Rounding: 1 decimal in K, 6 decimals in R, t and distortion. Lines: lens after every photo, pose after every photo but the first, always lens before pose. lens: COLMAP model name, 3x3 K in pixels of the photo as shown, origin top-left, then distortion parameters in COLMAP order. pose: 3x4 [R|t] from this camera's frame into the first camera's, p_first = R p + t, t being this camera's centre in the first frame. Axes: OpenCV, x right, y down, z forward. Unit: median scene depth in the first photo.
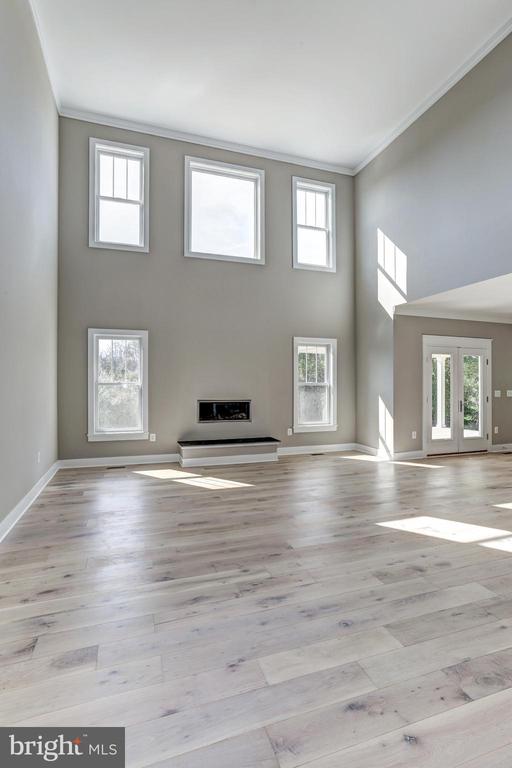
lens RADIAL K [[372.5, 0, 254.1], [0, 372.5, 383.6], [0, 0, 1]] dist [-0.056397, 0.036994]
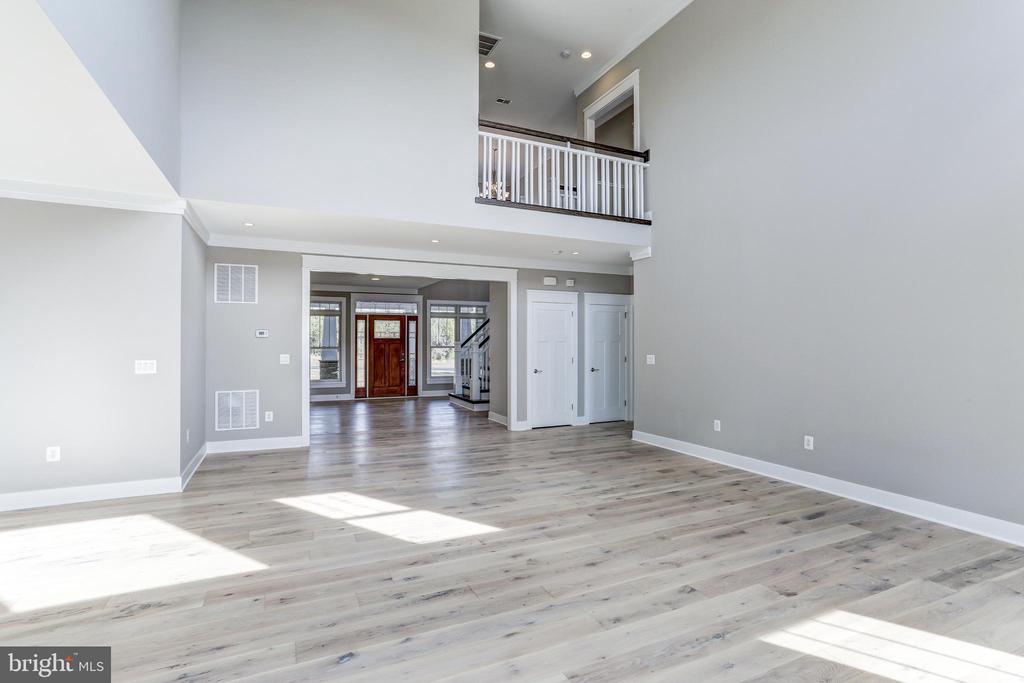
lens RADIAL K [[496.7, 0, 509.8], [0, 496.7, 338.1], [0, 0, 1]] dist [-0.056397, 0.036994]
pose [[-0.994389, -0.002414, -0.105756, 0.209074], [-0.001601, 0.999969, -0.007772, -0.004190], [0.105771, -0.007559, -0.994362, 1.061984]]
